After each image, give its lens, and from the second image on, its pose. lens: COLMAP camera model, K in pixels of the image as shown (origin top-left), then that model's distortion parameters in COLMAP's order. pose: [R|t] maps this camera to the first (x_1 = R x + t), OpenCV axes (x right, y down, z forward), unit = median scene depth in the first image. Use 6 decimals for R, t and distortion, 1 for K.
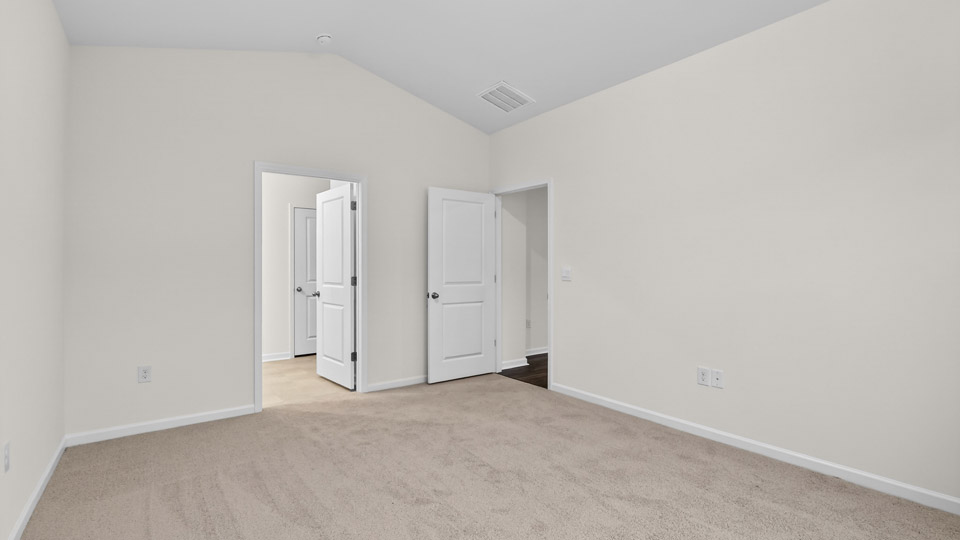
lens RADIAL K [[442.3, 0, 476.9], [0, 442.3, 261.4], [0, 0, 1]] dist [-0.000970, -0.000060]
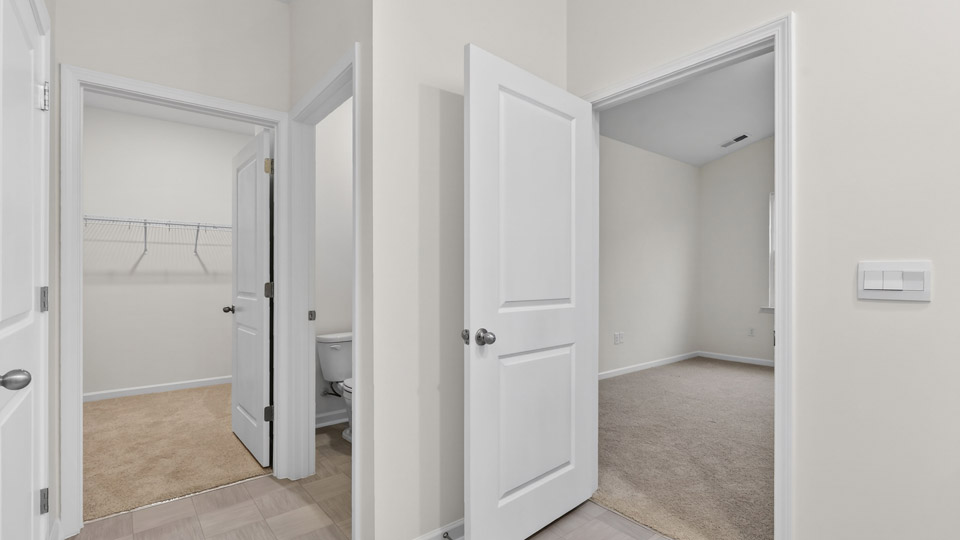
lens RADIAL K [[447.2, 0, 480.9], [0, 447.2, 279.5], [0, 0, 1]] dist [-0.000309, -0.000031]
pose [[0.987338, 0.005513, 0.158533, -0.153693], [-0.008920, 0.999744, 0.020785, 0.019812], [-0.158378, -0.021936, 0.987135, 0.609070]]
